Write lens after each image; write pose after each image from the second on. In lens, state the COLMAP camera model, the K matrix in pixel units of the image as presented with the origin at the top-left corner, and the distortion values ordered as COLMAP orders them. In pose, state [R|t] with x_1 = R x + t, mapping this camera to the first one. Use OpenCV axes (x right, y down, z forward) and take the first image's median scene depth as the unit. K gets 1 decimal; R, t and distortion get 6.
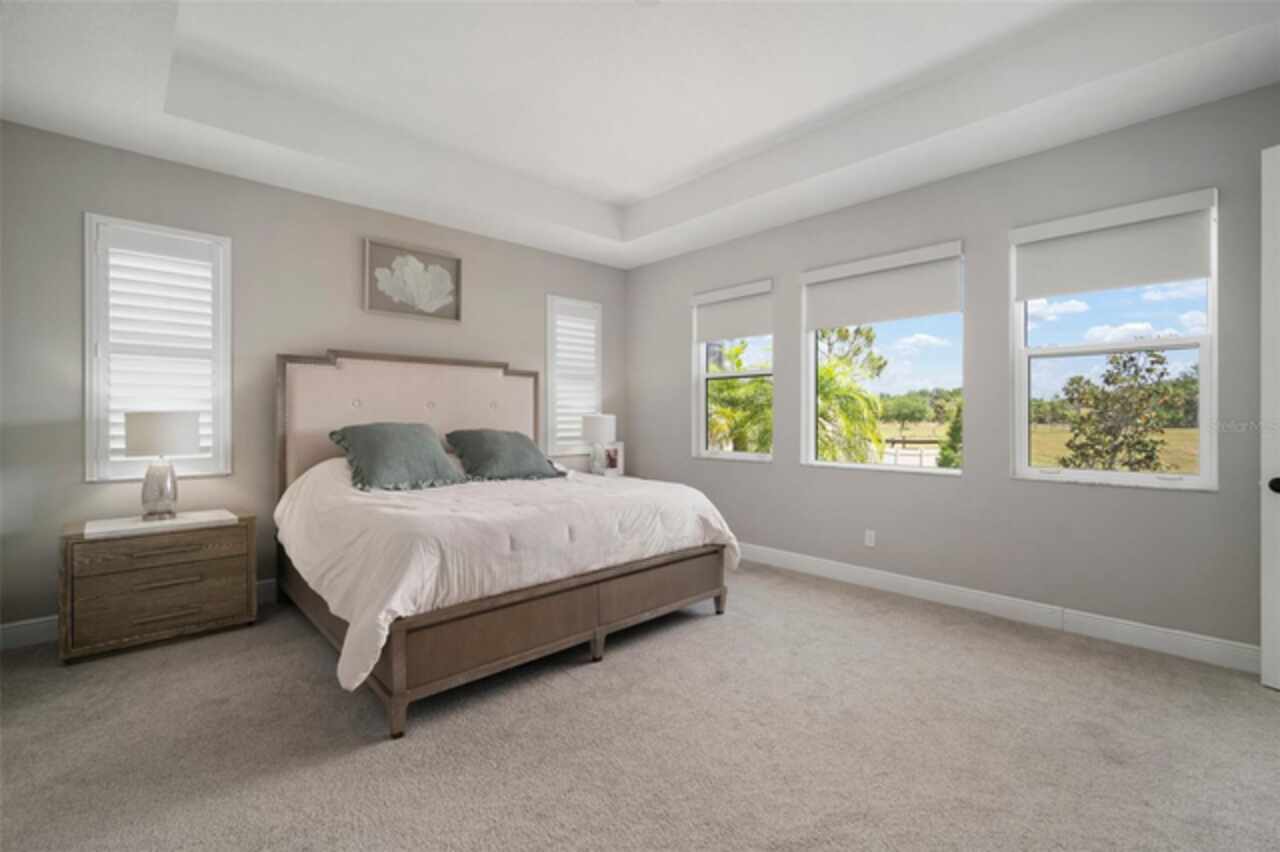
lens RADIAL K [[550.5, 0, 628.1], [0, 550.5, 421.7], [0, 0, 1]] dist [-0.004851, -0.000025]
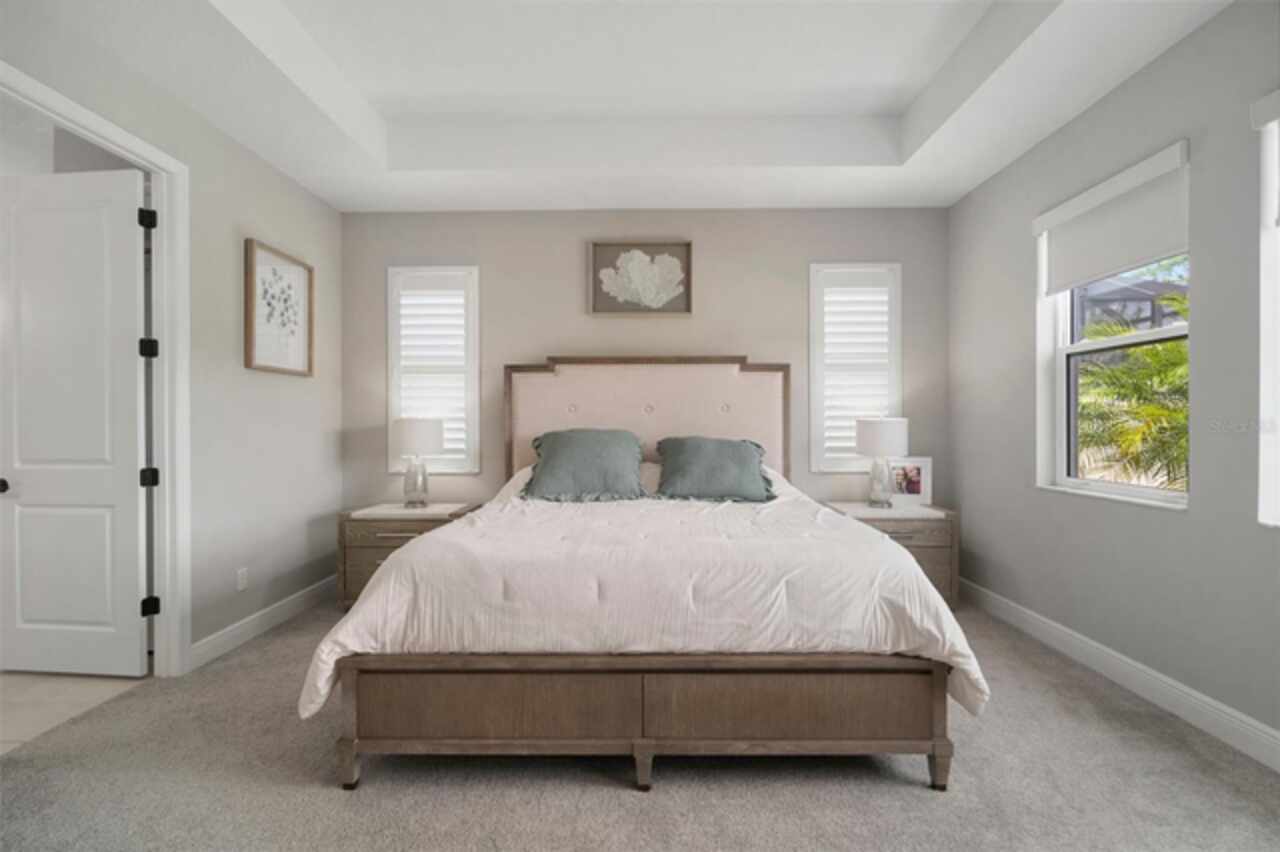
lens RADIAL K [[550.5, 0, 639.1], [0, 550.5, 427.2], [0, 0, 1]] dist [-0.004851, -0.000025]
pose [[0.731595, 0.002077, -0.681736, 0.302176], [-0.000580, 0.999997, 0.002424, -0.003527], [0.681739, -0.001378, 0.731594, 0.393155]]
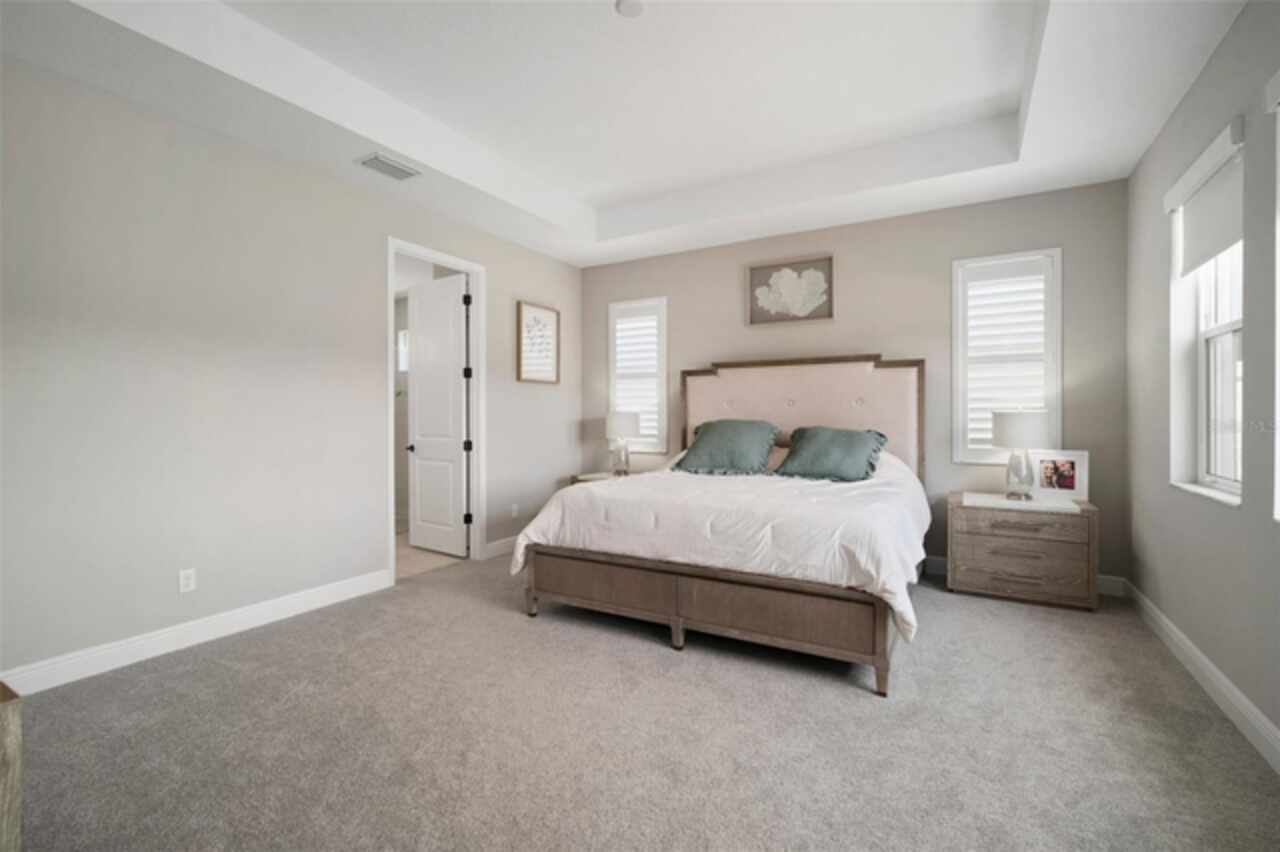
lens RADIAL K [[550.5, 0, 645.0], [0, 550.5, 421.7], [0, 0, 1]] dist [-0.004851, -0.000025]
pose [[0.312881, 0.008196, -0.949757, 0.698545], [-0.002020, 0.999966, 0.007964, -0.003085], [0.949790, -0.000573, 0.312887, 0.474353]]
